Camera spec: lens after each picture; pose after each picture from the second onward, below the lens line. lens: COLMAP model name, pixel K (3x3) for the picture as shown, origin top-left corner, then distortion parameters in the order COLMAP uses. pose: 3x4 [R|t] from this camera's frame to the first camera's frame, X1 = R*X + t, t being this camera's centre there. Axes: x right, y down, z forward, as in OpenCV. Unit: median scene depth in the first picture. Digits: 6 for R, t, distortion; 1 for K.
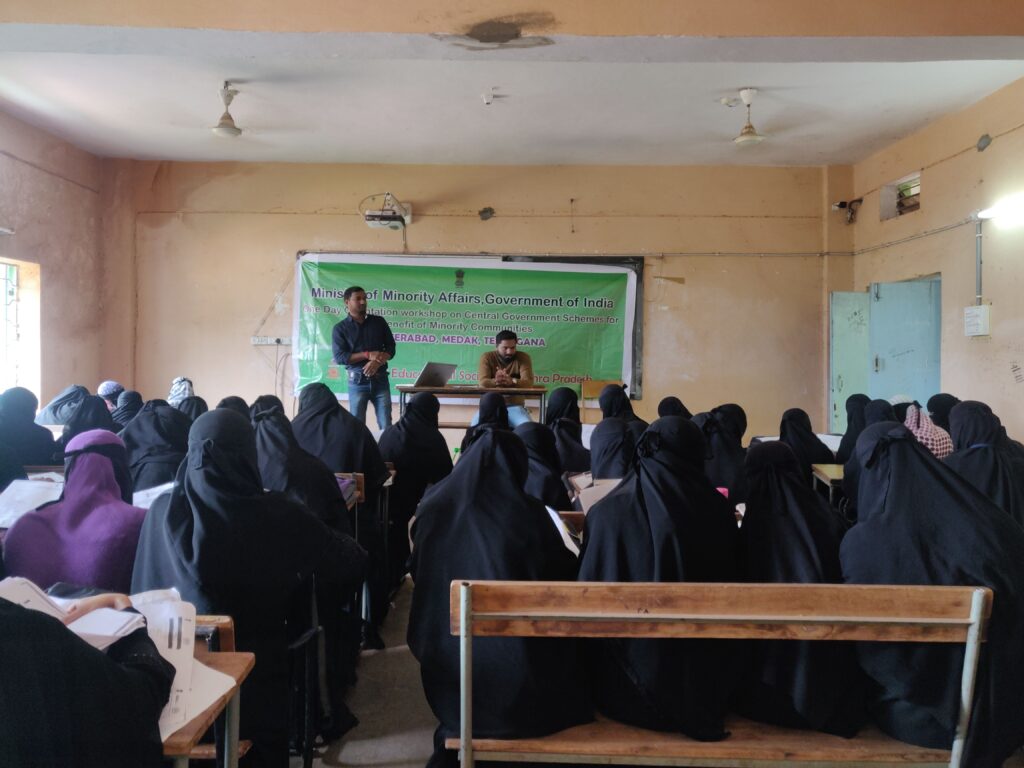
lens RADIAL K [[786.7, 0, 517.4], [0, 786.7, 382.3], [0, 0, 1]] dist [-0.038906, 0.104963]
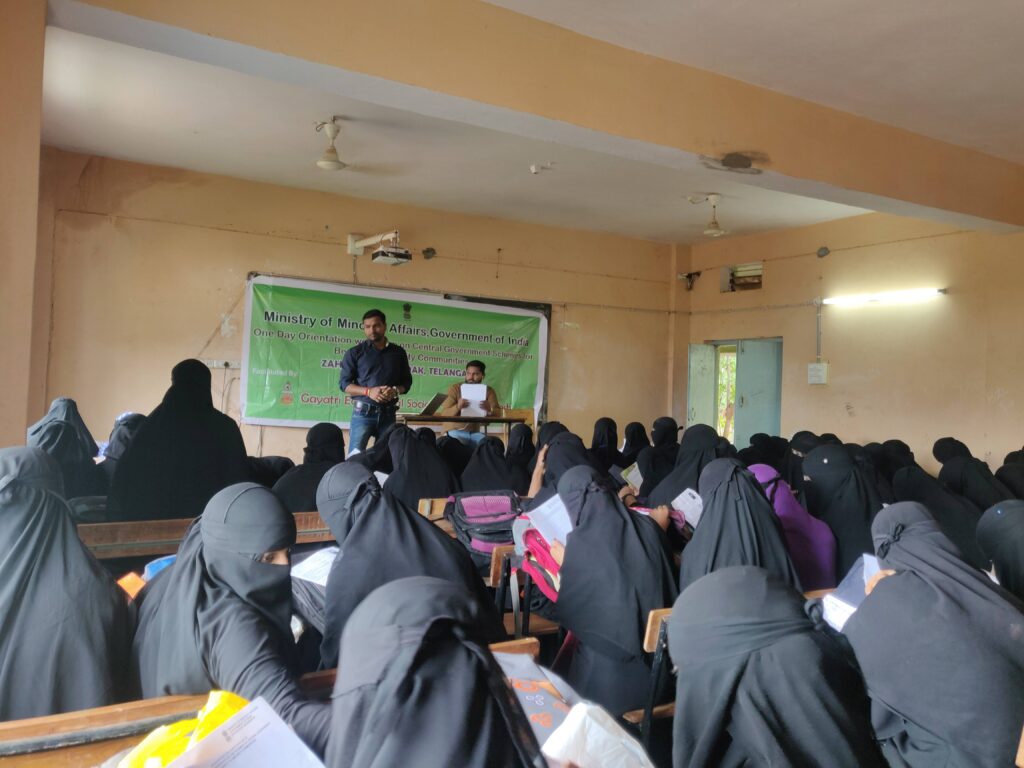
lens RADIAL K [[786.7, 0, 517.4], [0, 786.7, 382.3], [0, 0, 1]] dist [-0.038906, 0.104963]
pose [[0.878385, 0.027646, 0.477154, -0.446946], [-0.015602, 0.999452, -0.029186, -0.008597], [-0.477700, 0.018192, 0.878335, -0.001034]]
